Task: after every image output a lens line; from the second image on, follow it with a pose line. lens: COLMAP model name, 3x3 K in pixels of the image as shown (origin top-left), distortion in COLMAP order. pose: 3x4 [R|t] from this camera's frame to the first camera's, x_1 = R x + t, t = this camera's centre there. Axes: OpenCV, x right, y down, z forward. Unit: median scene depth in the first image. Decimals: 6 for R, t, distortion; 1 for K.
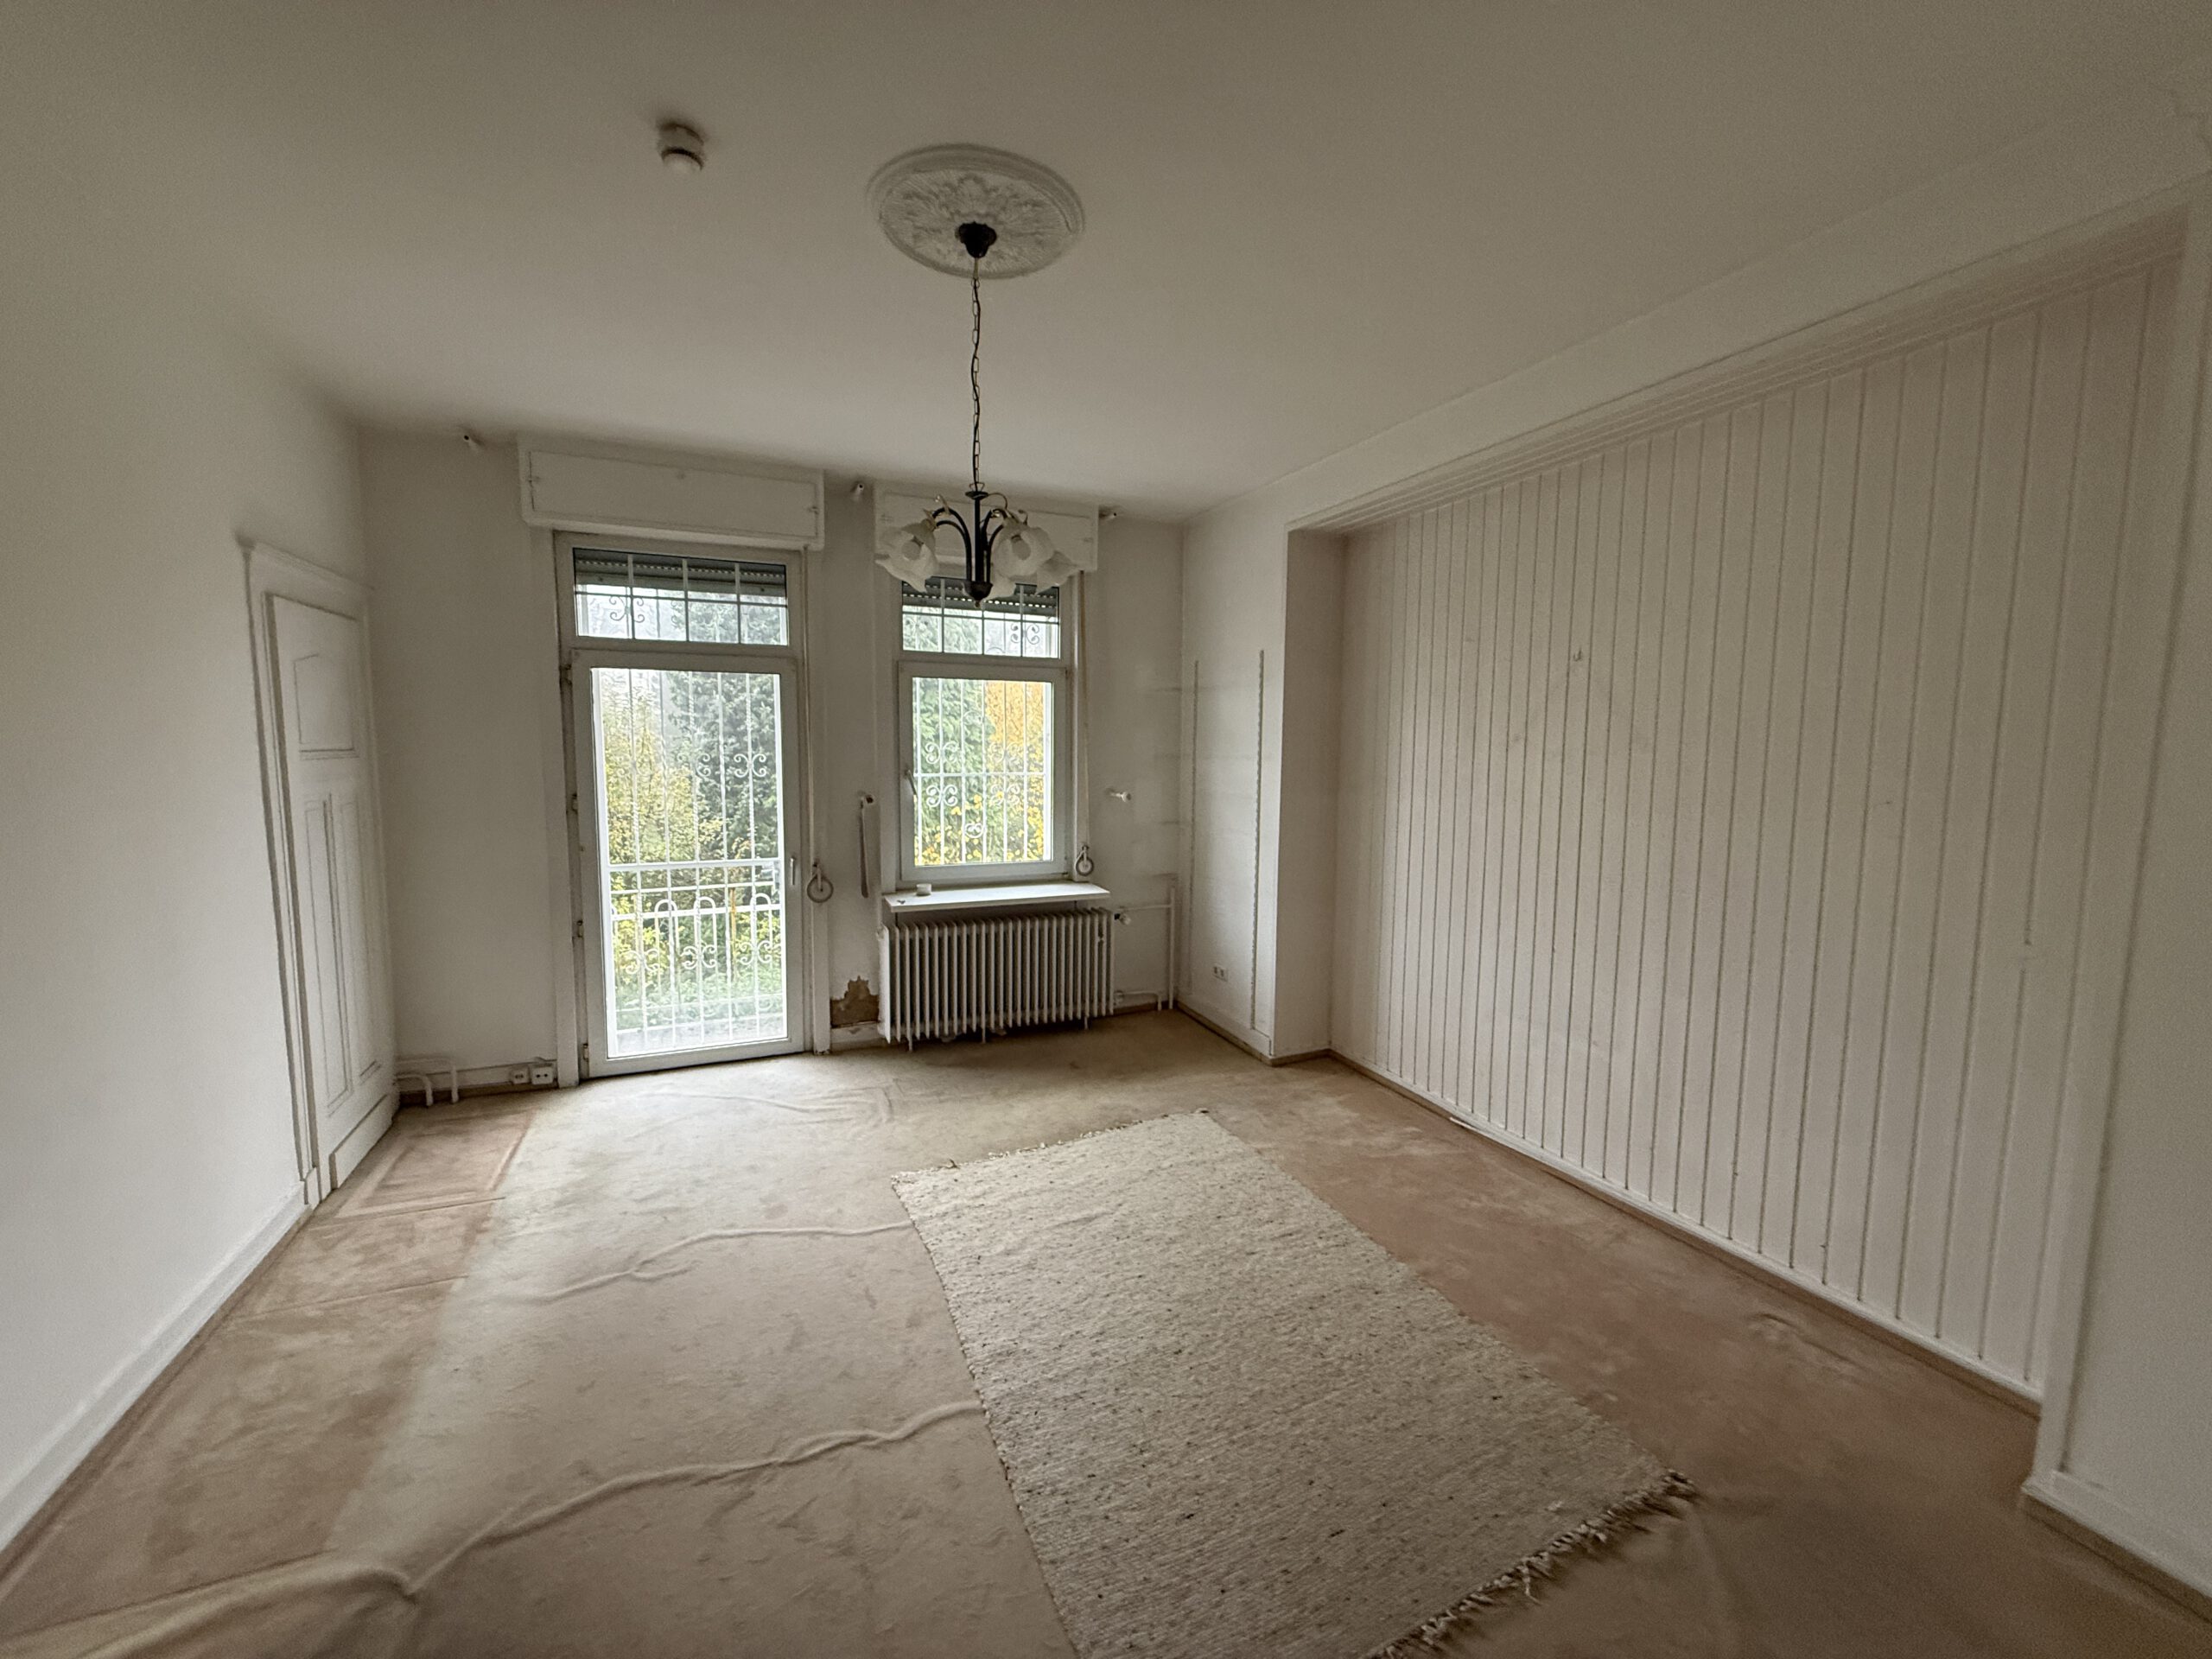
lens RADIAL K [[882.1, 0, 1103.6], [0, 882.1, 834.8], [0, 0, 1]] dist [-0.015133, 0.000594]
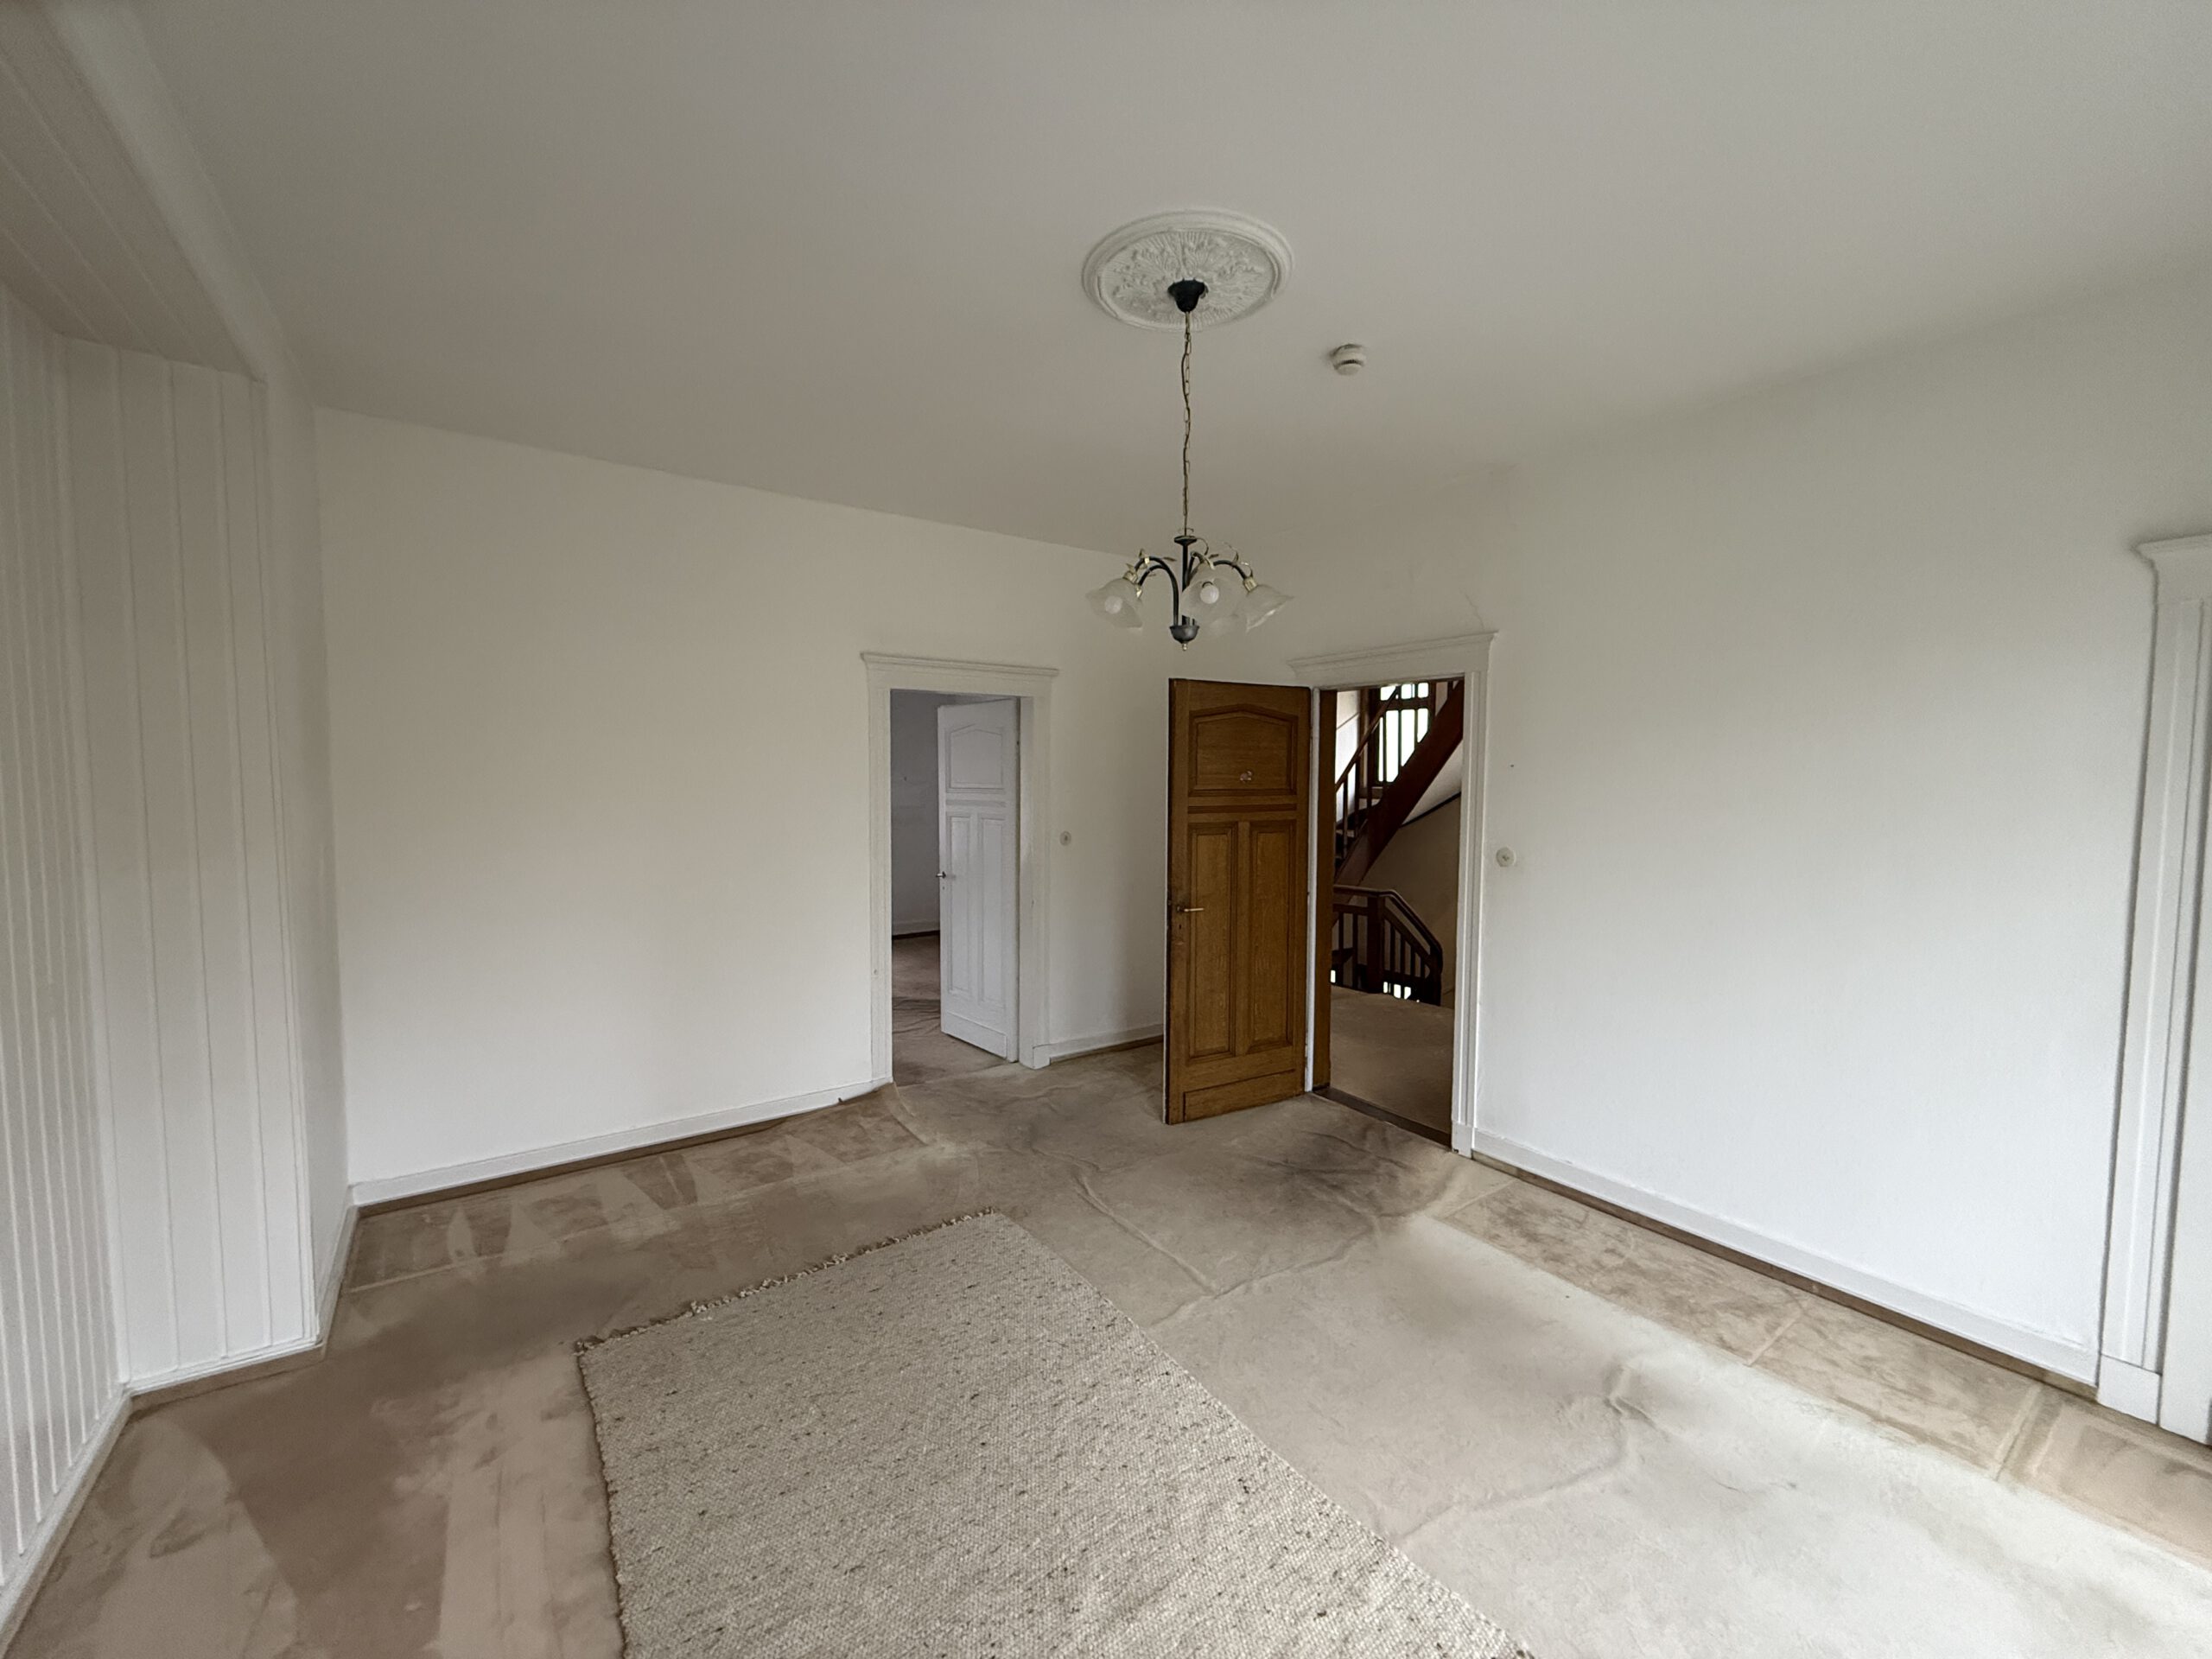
lens RADIAL K [[882.1, 0, 1103.6], [0, 882.1, 834.8], [0, 0, 1]] dist [-0.015133, 0.000594]
pose [[-0.980216, -0.002458, -0.197915, 0.108597], [-0.032993, 0.987962, 0.151135, -0.144912], [0.195162, 0.154674, -0.968498, 1.464890]]
